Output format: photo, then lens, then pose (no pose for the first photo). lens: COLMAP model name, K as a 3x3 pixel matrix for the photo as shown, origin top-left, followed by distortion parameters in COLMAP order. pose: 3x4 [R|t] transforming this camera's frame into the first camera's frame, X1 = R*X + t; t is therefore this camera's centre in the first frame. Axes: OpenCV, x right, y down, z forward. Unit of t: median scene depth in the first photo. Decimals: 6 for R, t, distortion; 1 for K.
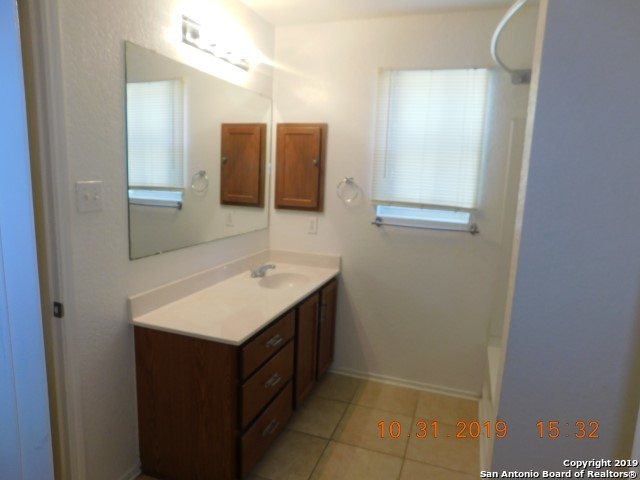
lens RADIAL K [[419.6, 0, 320.0], [0, 419.6, 240.0], [0, 0, 1]] dist [-0.070156, 0.053765]
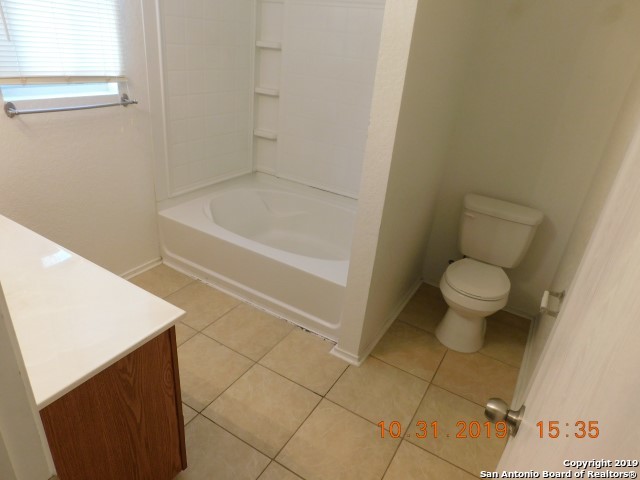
lens RADIAL K [[419.6, 0, 320.0], [0, 419.6, 240.0], [0, 0, 1]] dist [-0.070156, 0.053765]
pose [[0.197094, -0.451683, 0.870136, -0.473088], [0.079465, 0.891985, 0.445025, -0.120431], [-0.977159, -0.018566, 0.211698, 0.381326]]
